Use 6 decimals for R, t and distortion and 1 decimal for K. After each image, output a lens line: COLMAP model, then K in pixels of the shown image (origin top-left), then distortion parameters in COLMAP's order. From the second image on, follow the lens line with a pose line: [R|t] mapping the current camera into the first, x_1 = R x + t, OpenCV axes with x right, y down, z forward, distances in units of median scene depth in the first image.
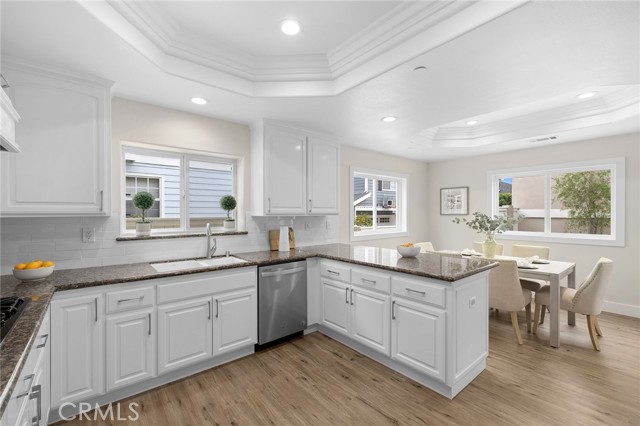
lens RADIAL K [[275.5, 0, 320.0], [0, 275.5, 213.0], [0, 0, 1]] dist [0.002175, 0.000518]
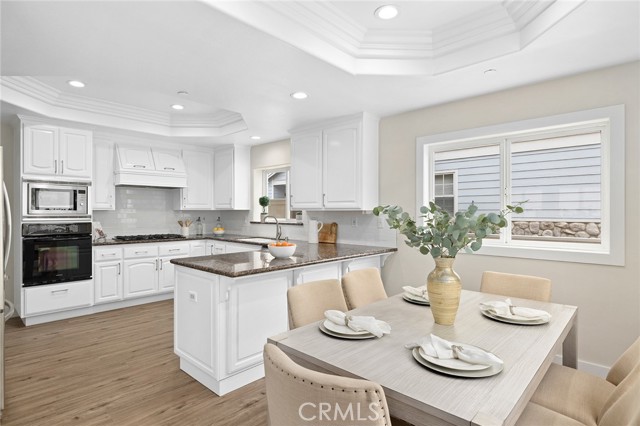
lens RADIAL K [[341.2, 0, 320.0], [0, 341.2, 213.0], [0, 0, 1]] dist [-0.001964, -0.000509]
pose [[0.130431, 0.006584, -0.991436, 1.388312], [-0.000980, 0.999978, 0.006512, 0.013751], [0.991457, 0.000123, 0.130435, 0.988968]]
